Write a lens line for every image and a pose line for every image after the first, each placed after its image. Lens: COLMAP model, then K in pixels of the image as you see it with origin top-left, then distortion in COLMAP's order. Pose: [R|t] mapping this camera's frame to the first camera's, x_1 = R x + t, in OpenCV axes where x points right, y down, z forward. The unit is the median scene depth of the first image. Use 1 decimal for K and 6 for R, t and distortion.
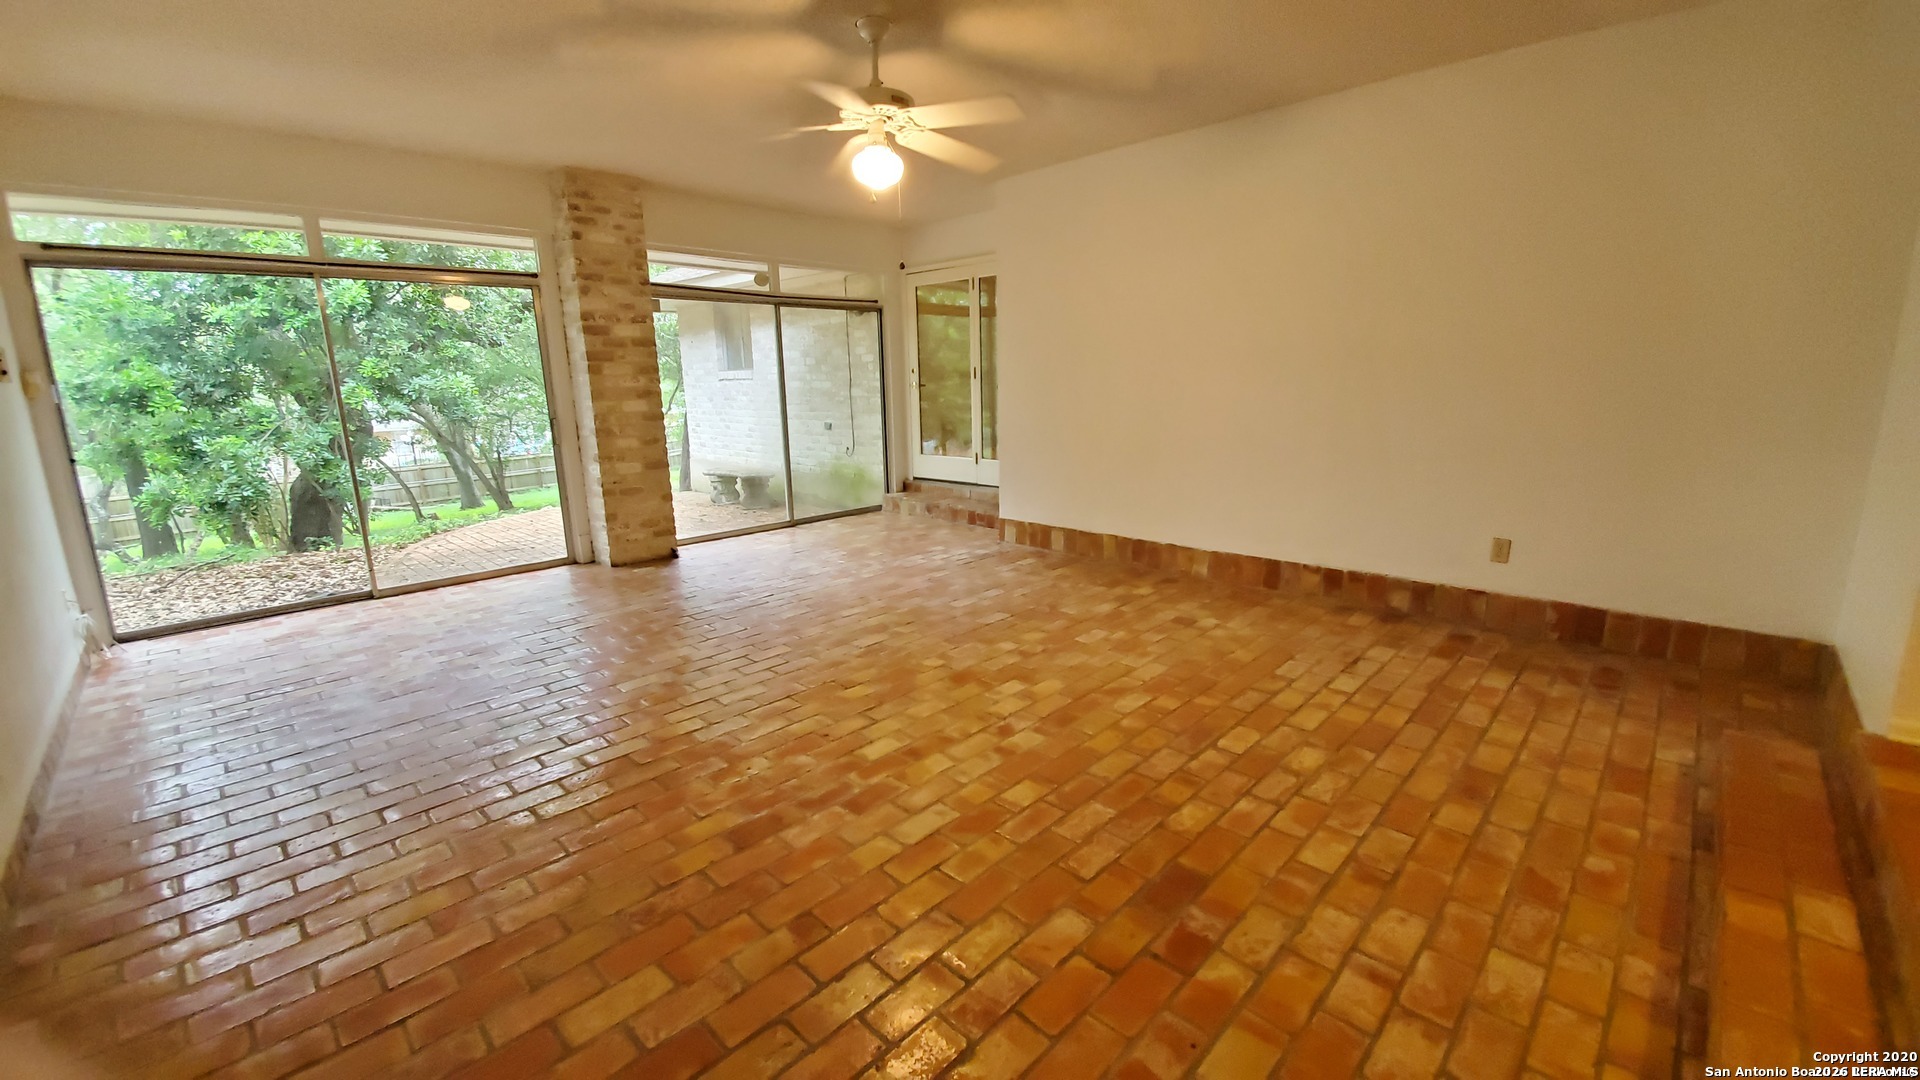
lens RADIAL K [[760.9, 0, 961.1], [0, 760.9, 539.6], [0, 0, 1]] dist [0.000045, -0.001261]
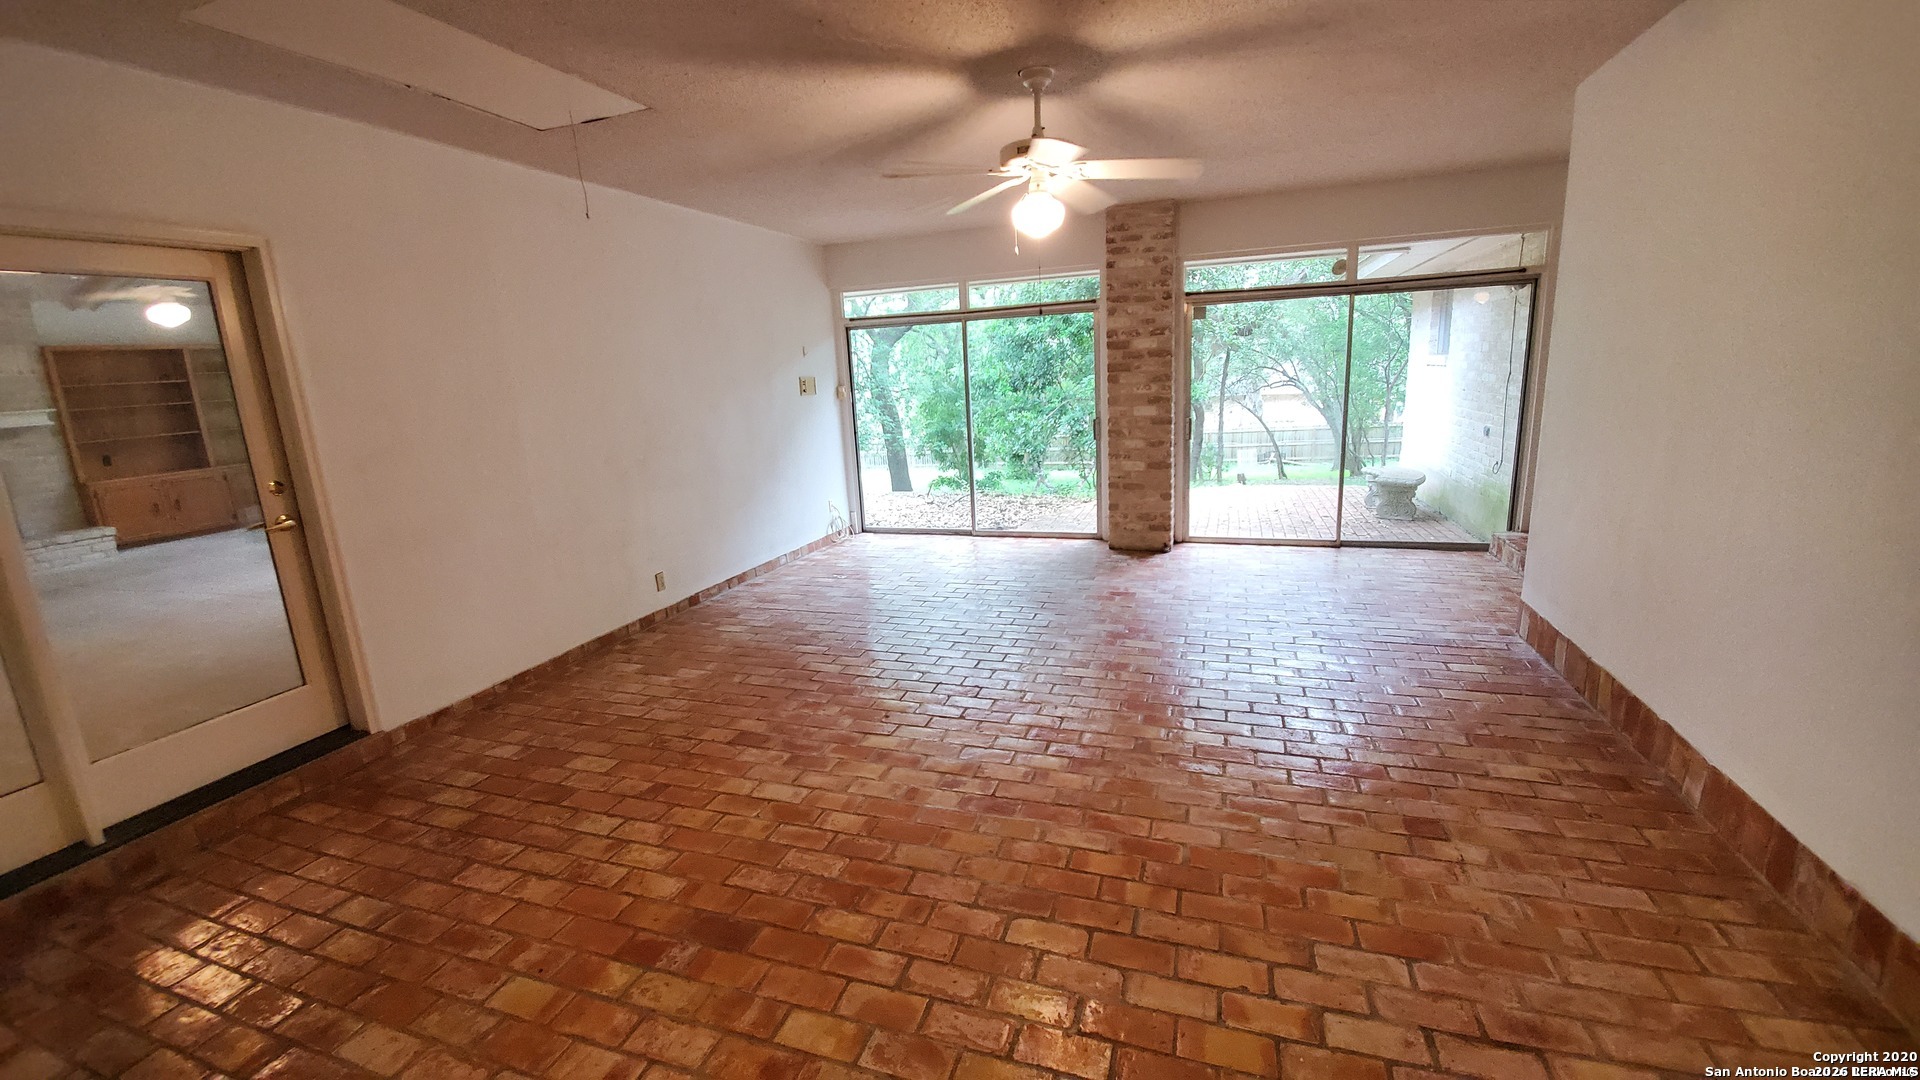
lens RADIAL K [[760.9, 0, 959.1], [0, 760.9, 535.8], [0, 0, 1]] dist [0.000045, -0.001261]
pose [[0.427268, 0.195012, -0.882843, 0.782444], [-0.151740, 0.978078, 0.142611, -0.191758], [0.891301, 0.073029, 0.447493, 0.464020]]
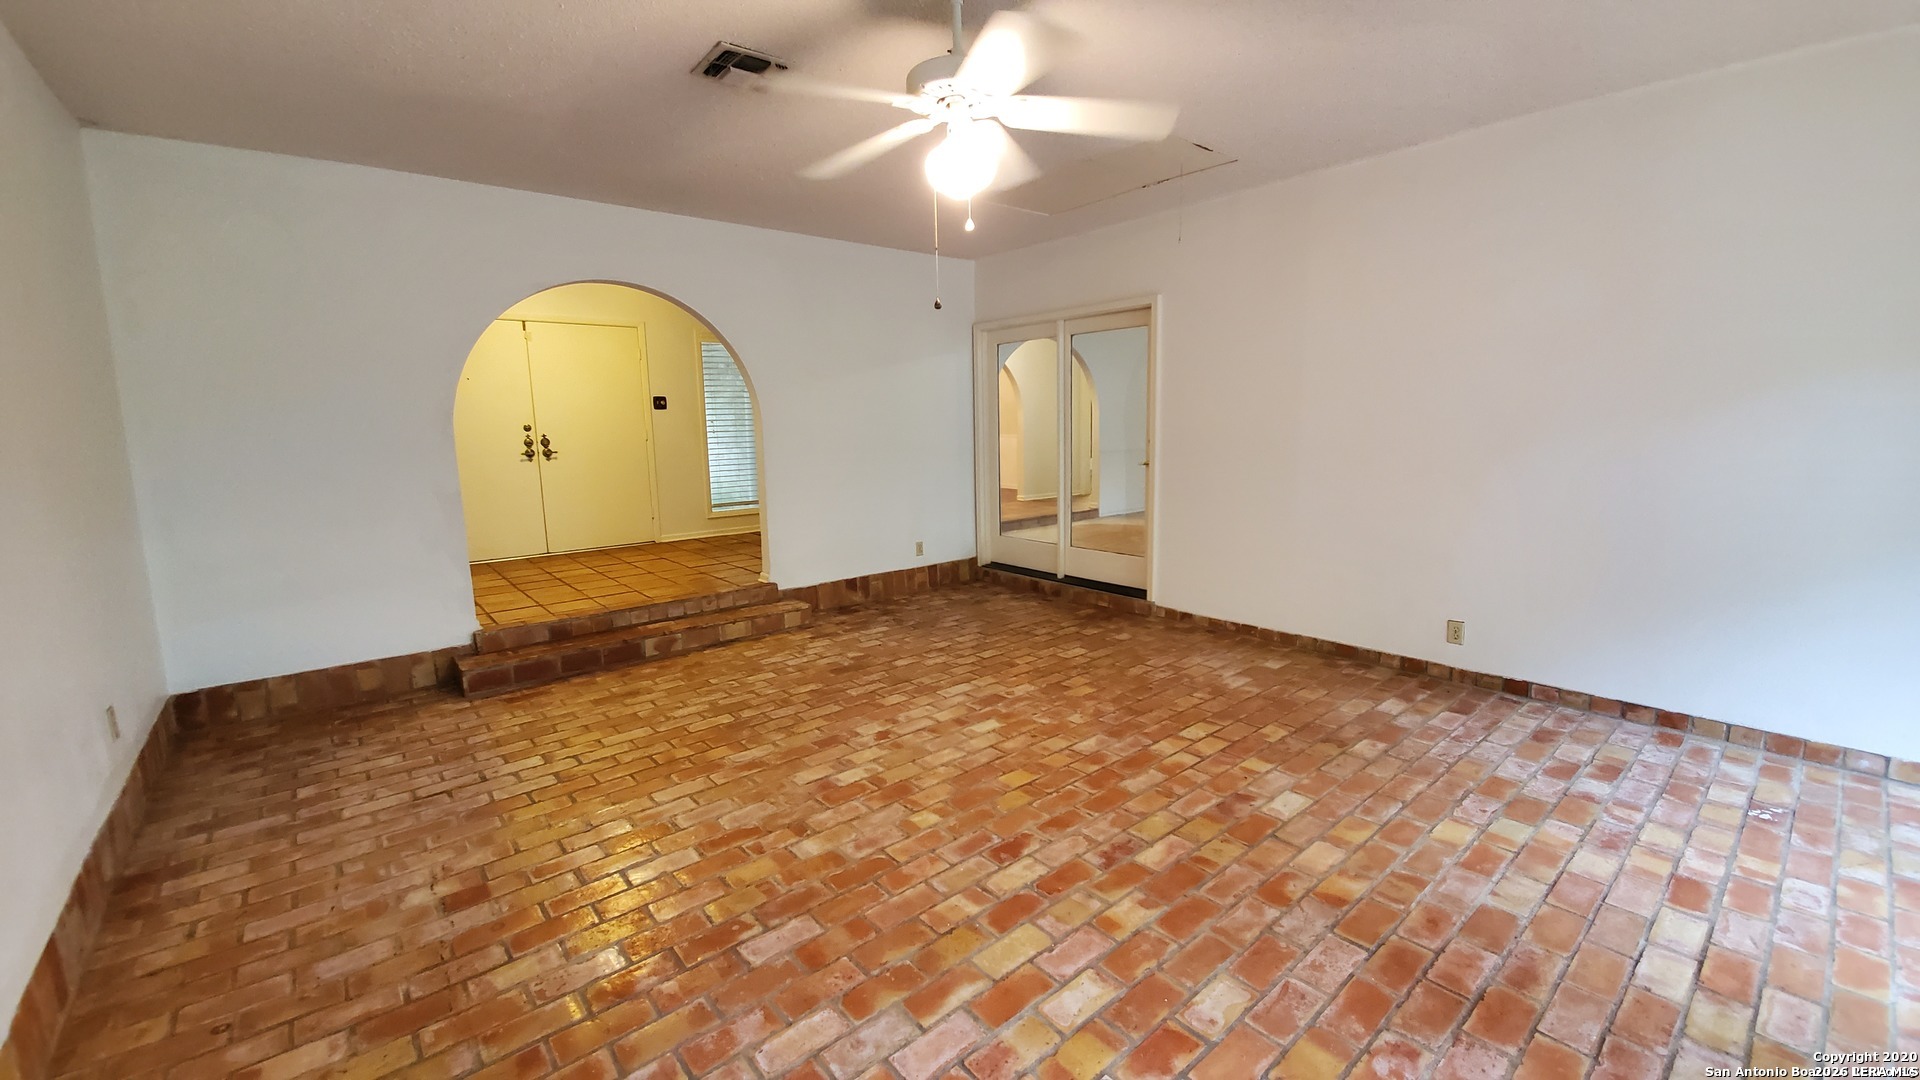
lens RADIAL K [[760.9, 0, 961.9], [0, 760.9, 530.3], [0, 0, 1]] dist [0.000045, -0.001261]
pose [[-0.994599, 0.025350, 0.100649, -0.169739], [0.058985, 0.935953, 0.347148, -0.399542], [-0.085402, 0.351210, -0.932394, 1.741182]]
